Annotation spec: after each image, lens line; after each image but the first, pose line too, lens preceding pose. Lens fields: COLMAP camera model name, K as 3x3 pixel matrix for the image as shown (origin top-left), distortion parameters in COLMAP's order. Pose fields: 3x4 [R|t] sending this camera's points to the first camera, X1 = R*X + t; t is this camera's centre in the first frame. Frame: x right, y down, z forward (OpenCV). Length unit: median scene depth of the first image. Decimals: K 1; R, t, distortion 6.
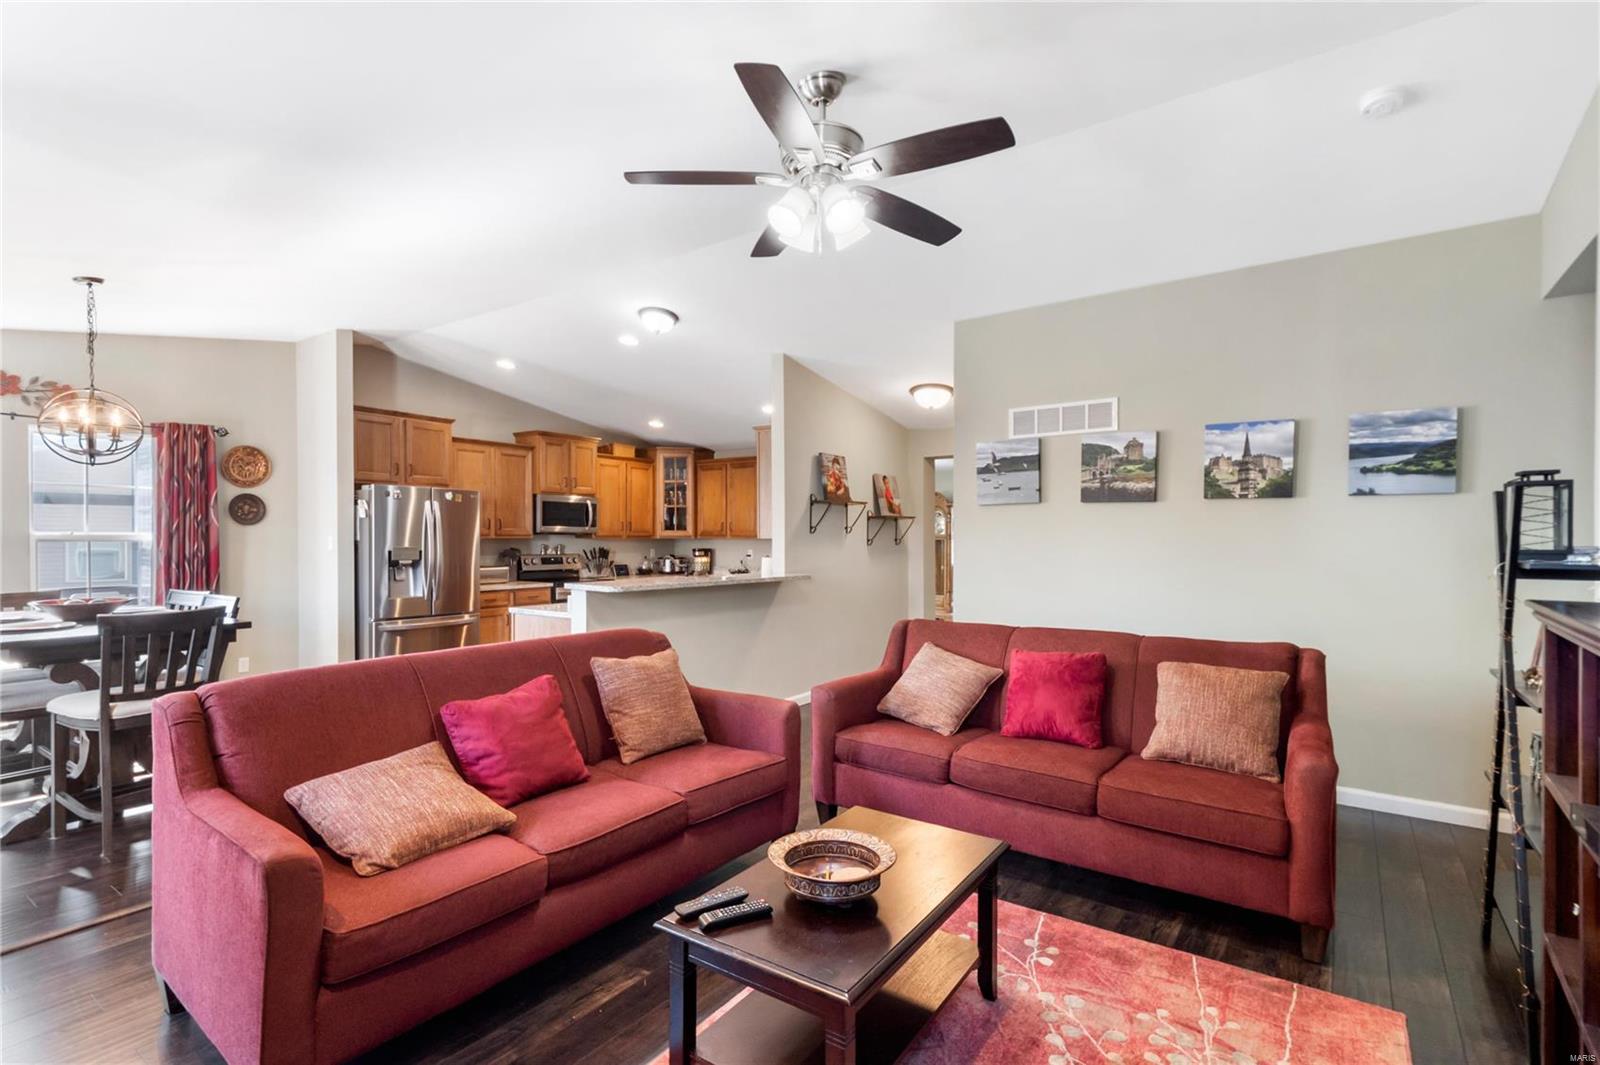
lens RADIAL K [[767.9, 0, 794.9], [0, 767.9, 533.4], [0, 0, 1]] dist [0.021673, -0.004888]
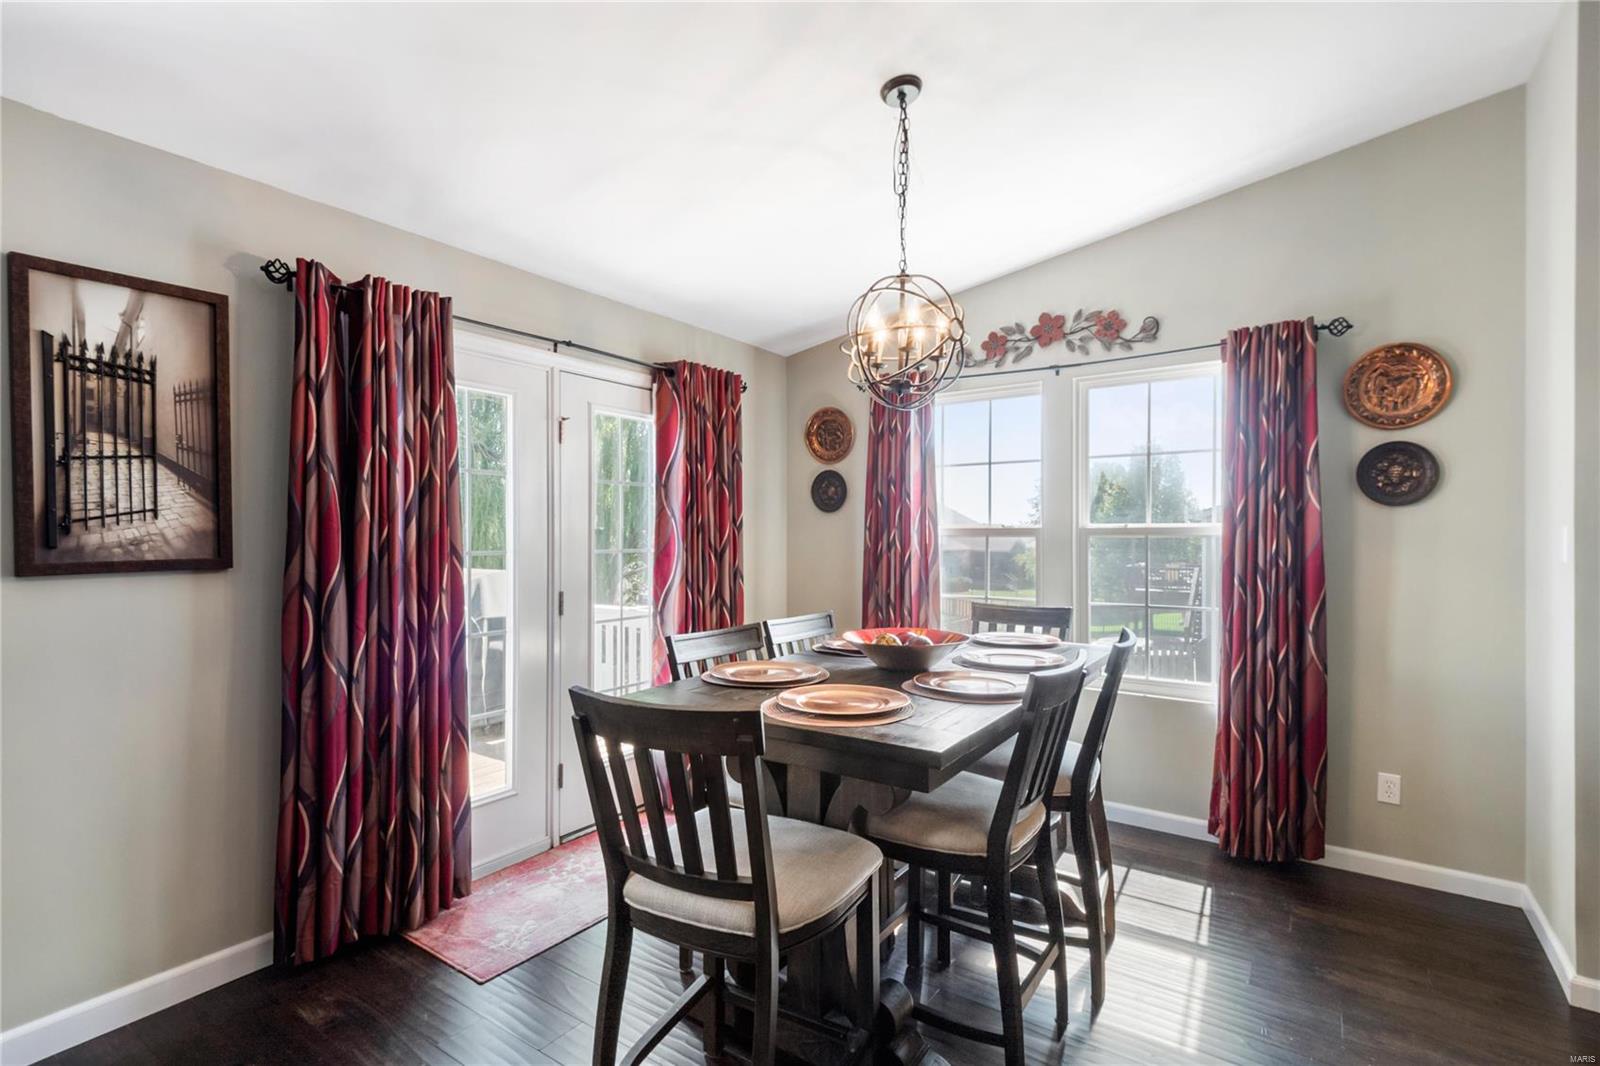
lens RADIAL K [[767.9, 0, 791.1], [0, 767.9, 536.0], [0, 0, 1]] dist [0.021673, -0.004888]
pose [[0.012336, -0.000368, -0.999924, -0.225264], [0.003873, 0.999992, -0.000320, 0.007386], [0.999916, -0.003869, 0.012338, 0.627823]]
